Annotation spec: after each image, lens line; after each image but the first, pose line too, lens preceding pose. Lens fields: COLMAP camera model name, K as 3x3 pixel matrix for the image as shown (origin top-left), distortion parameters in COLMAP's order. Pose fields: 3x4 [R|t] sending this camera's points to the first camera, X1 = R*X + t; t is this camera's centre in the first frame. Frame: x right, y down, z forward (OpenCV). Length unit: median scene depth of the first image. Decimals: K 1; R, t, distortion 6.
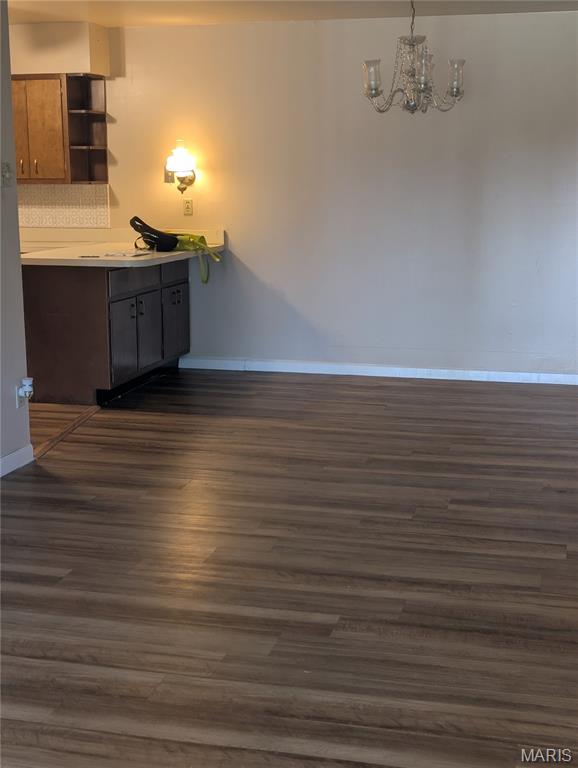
lens RADIAL K [[1087.6, 0, 289.0], [0, 1087.6, 384.0], [0, 0, 1]] dist [0.177694, -0.799698]
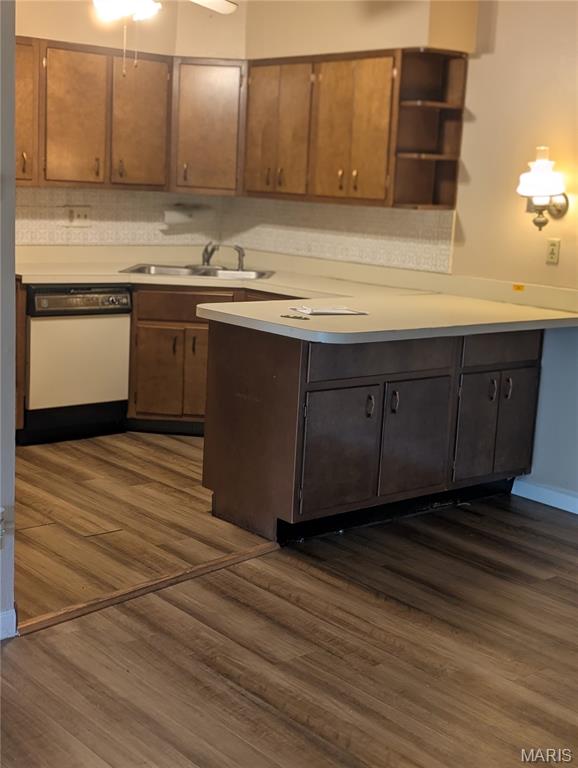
lens RADIAL K [[1087.6, 0, 289.0], [0, 1087.6, 384.0], [0, 0, 1]] dist [0.177694, -0.799698]
pose [[0.810184, 0.148434, -0.567071, 0.160559], [-0.158775, 0.986813, 0.031460, -0.082349], [0.564263, 0.064548, 0.823068, 0.394523]]
